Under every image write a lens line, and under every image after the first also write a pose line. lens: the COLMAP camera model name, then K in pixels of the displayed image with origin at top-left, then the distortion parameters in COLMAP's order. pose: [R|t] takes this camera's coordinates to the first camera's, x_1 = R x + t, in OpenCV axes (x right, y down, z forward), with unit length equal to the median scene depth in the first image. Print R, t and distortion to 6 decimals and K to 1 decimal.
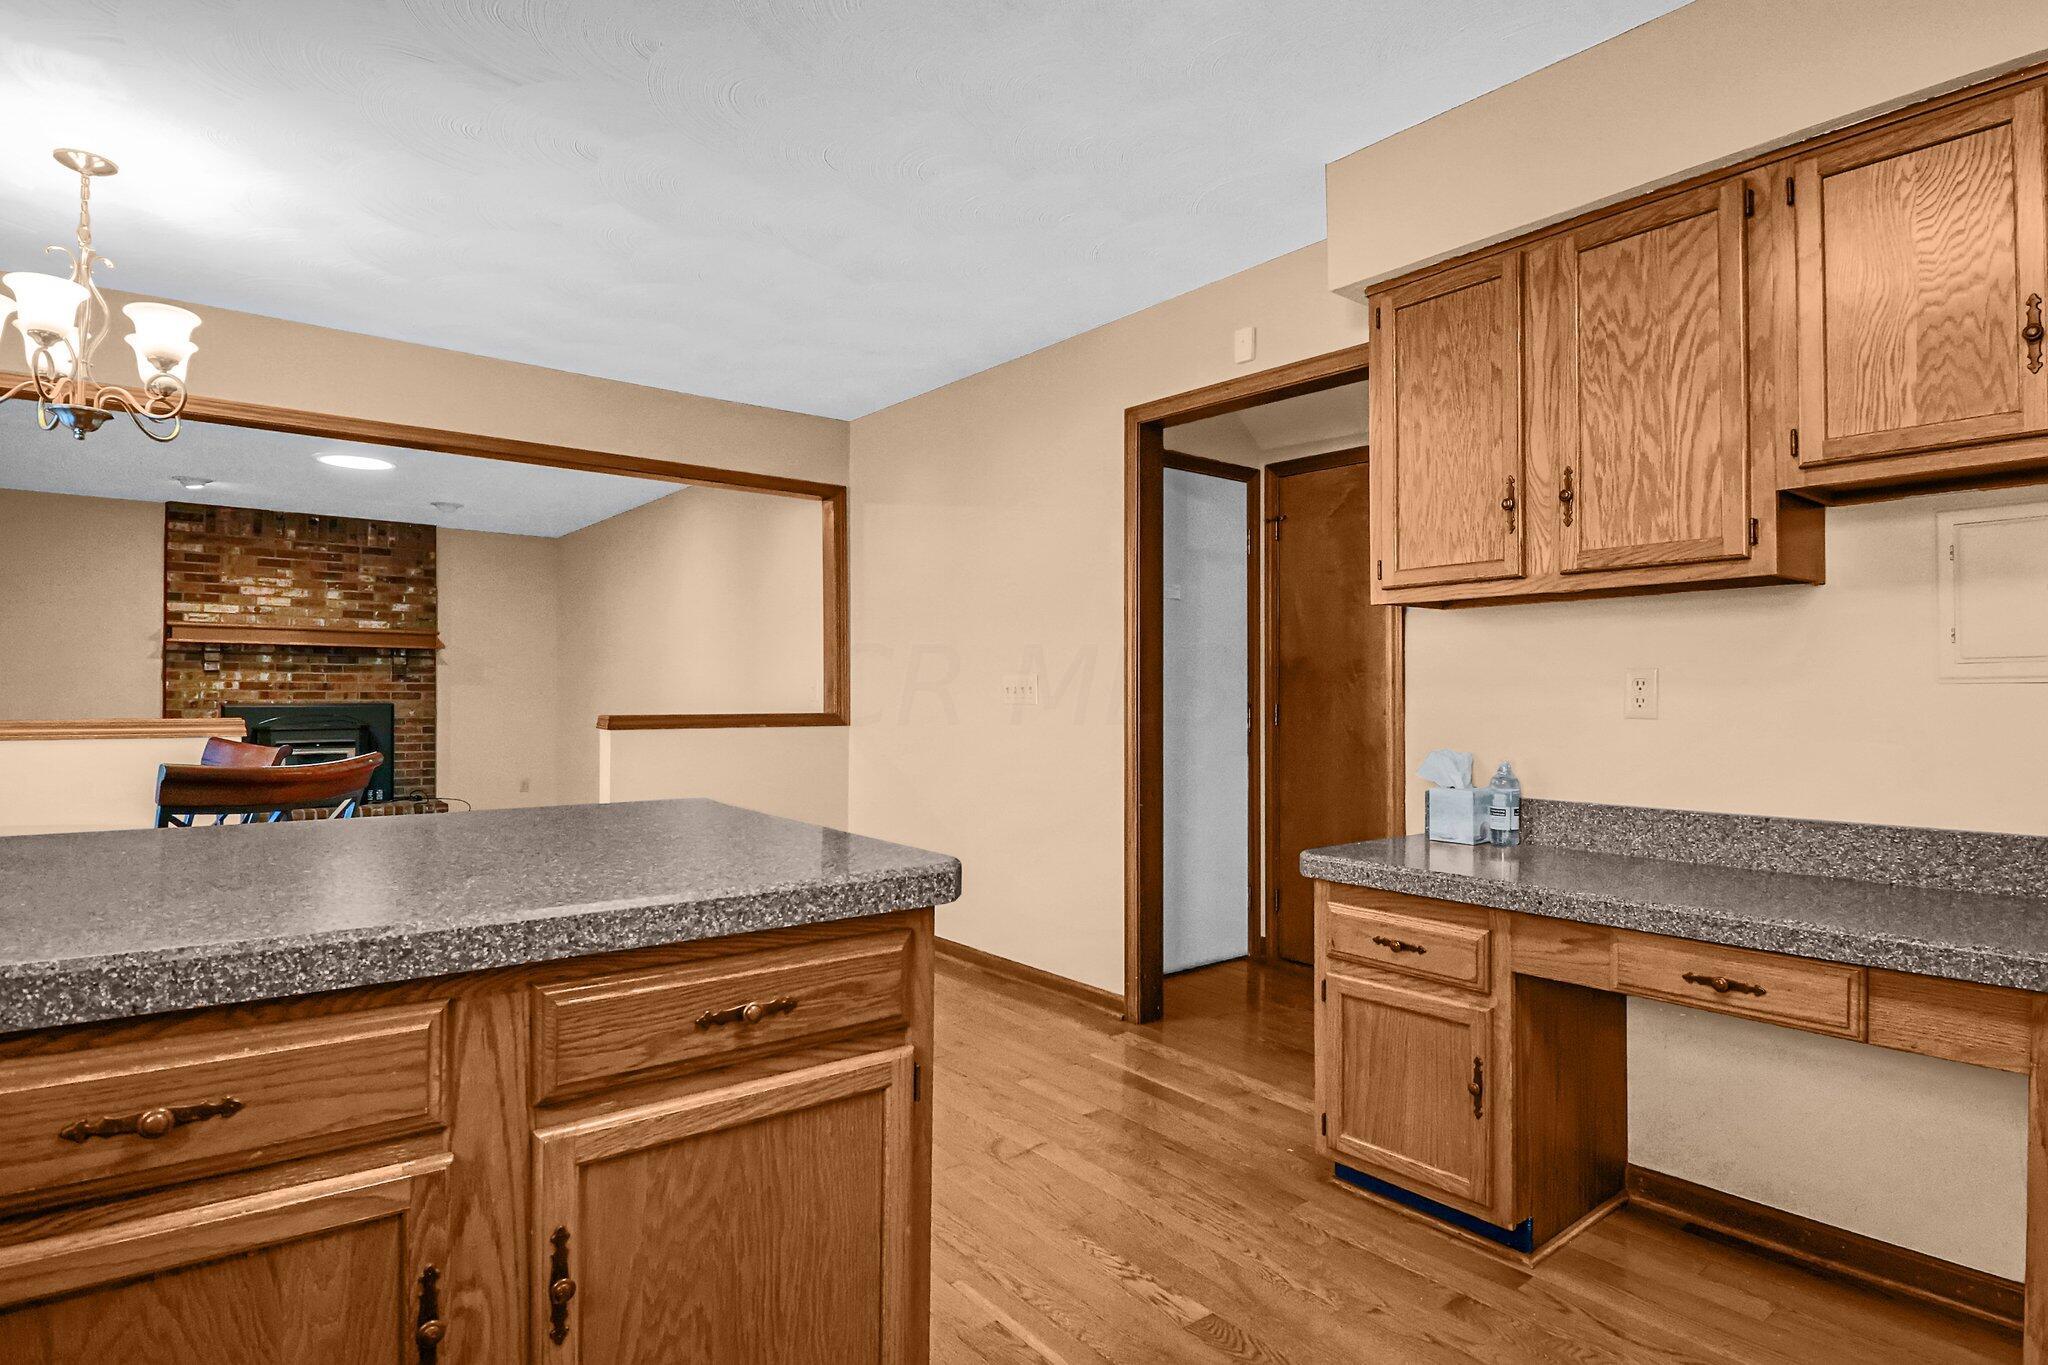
lens RADIAL K [[1082.5, 0, 1024.3], [0, 1082.5, 684.9], [0, 0, 1]] dist [-0.004263, -0.000427]
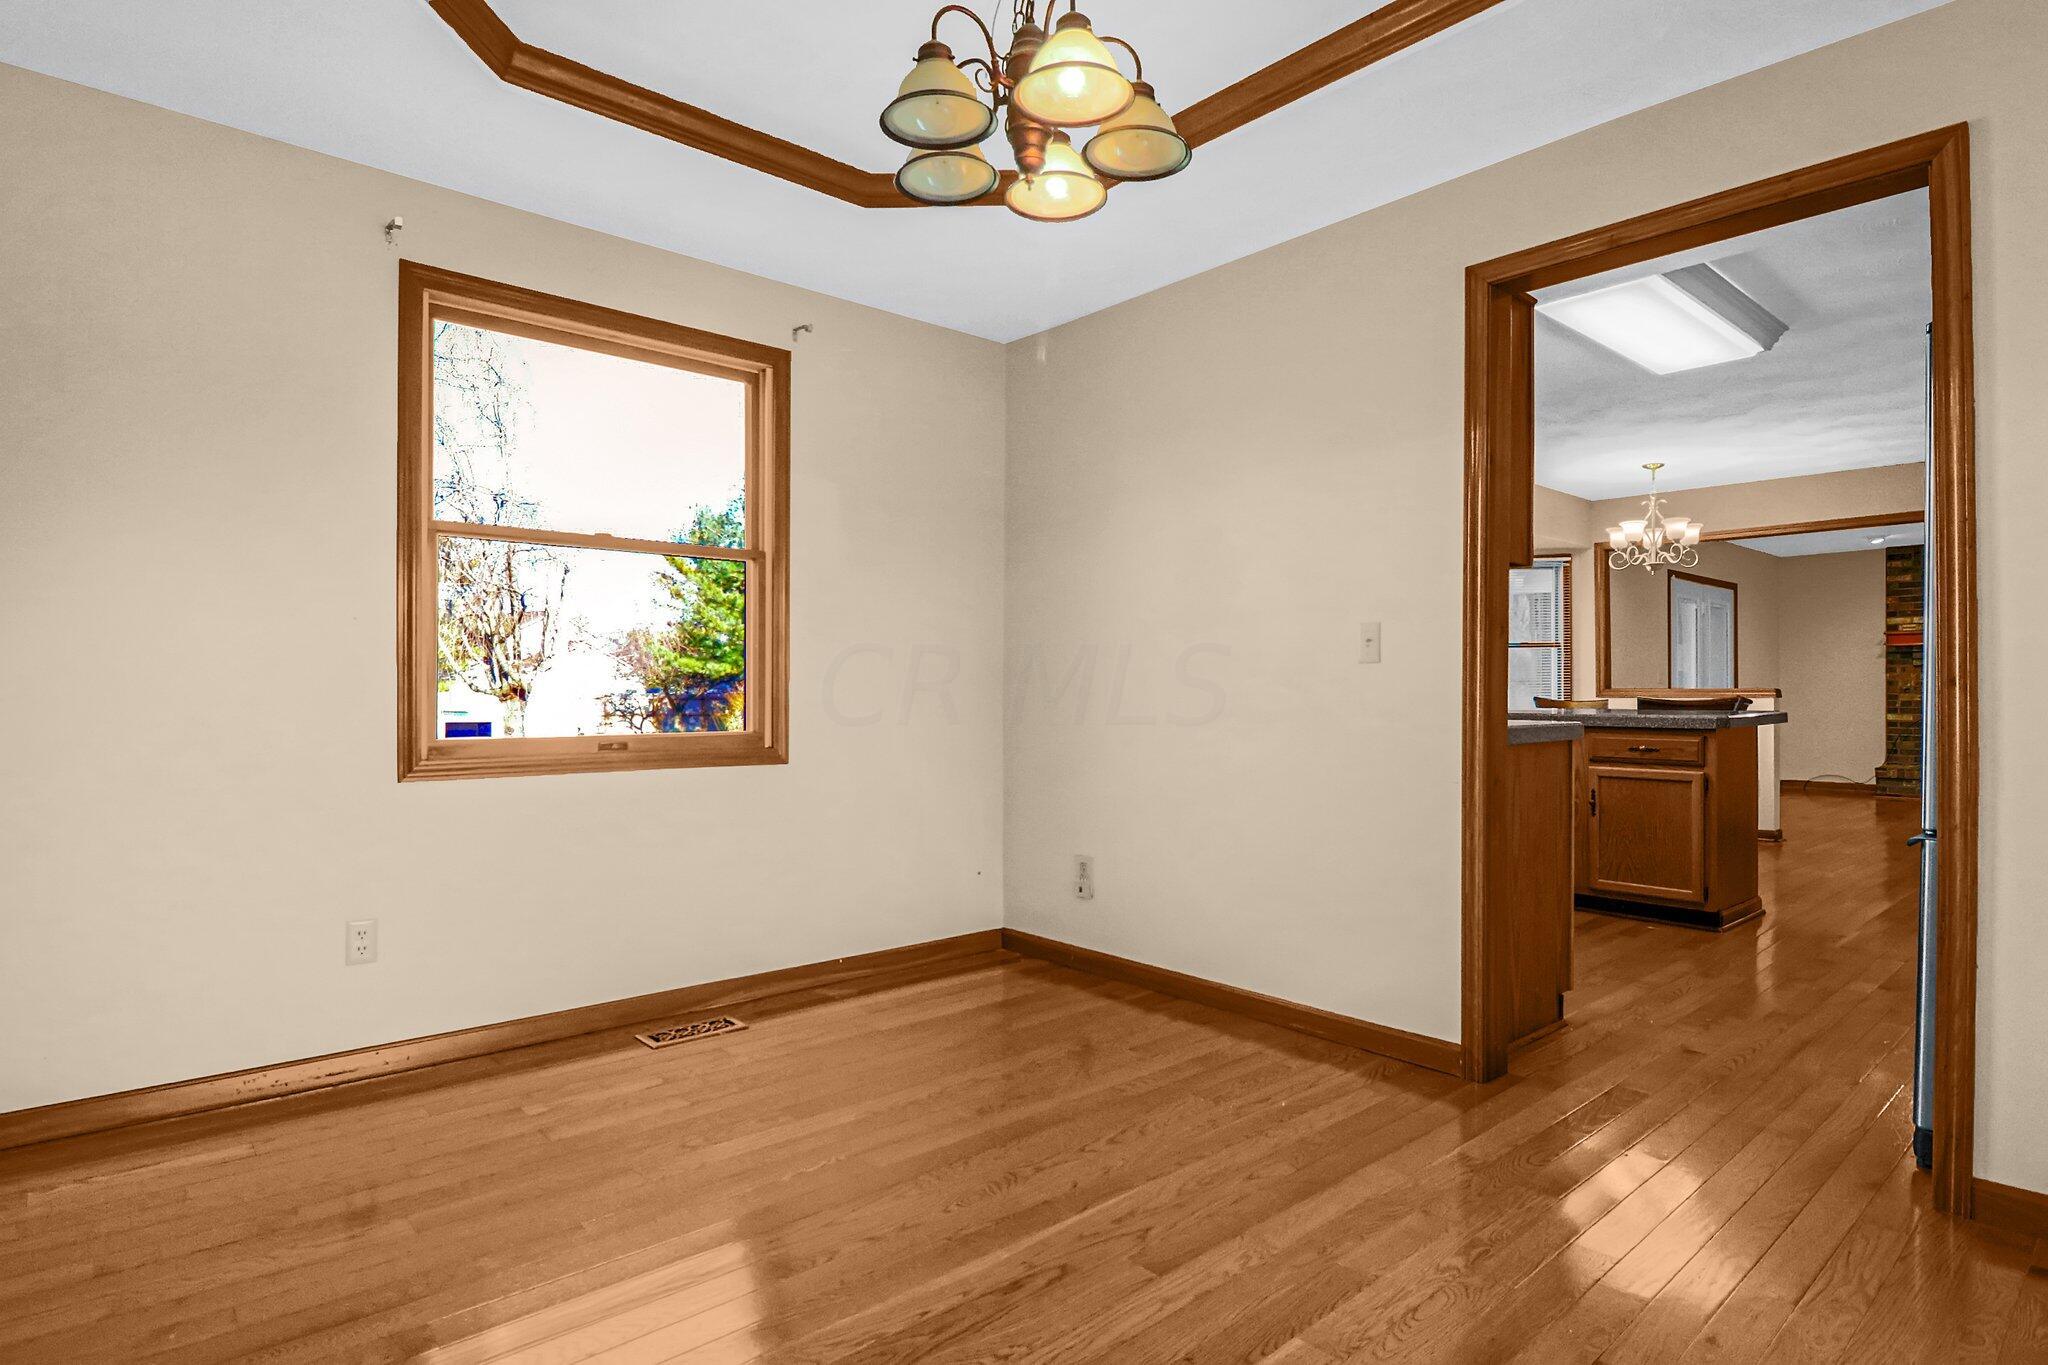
lens RADIAL K [[1082.5, 0, 1024.5], [0, 1082.5, 685.7], [0, 0, 1]] dist [-0.004263, -0.000427]
pose [[0.062115, -0.004590, -0.998058, 0.557820], [0.002896, 0.999986, -0.004419, 0.015460], [0.998065, -0.002615, 0.062128, -0.228153]]
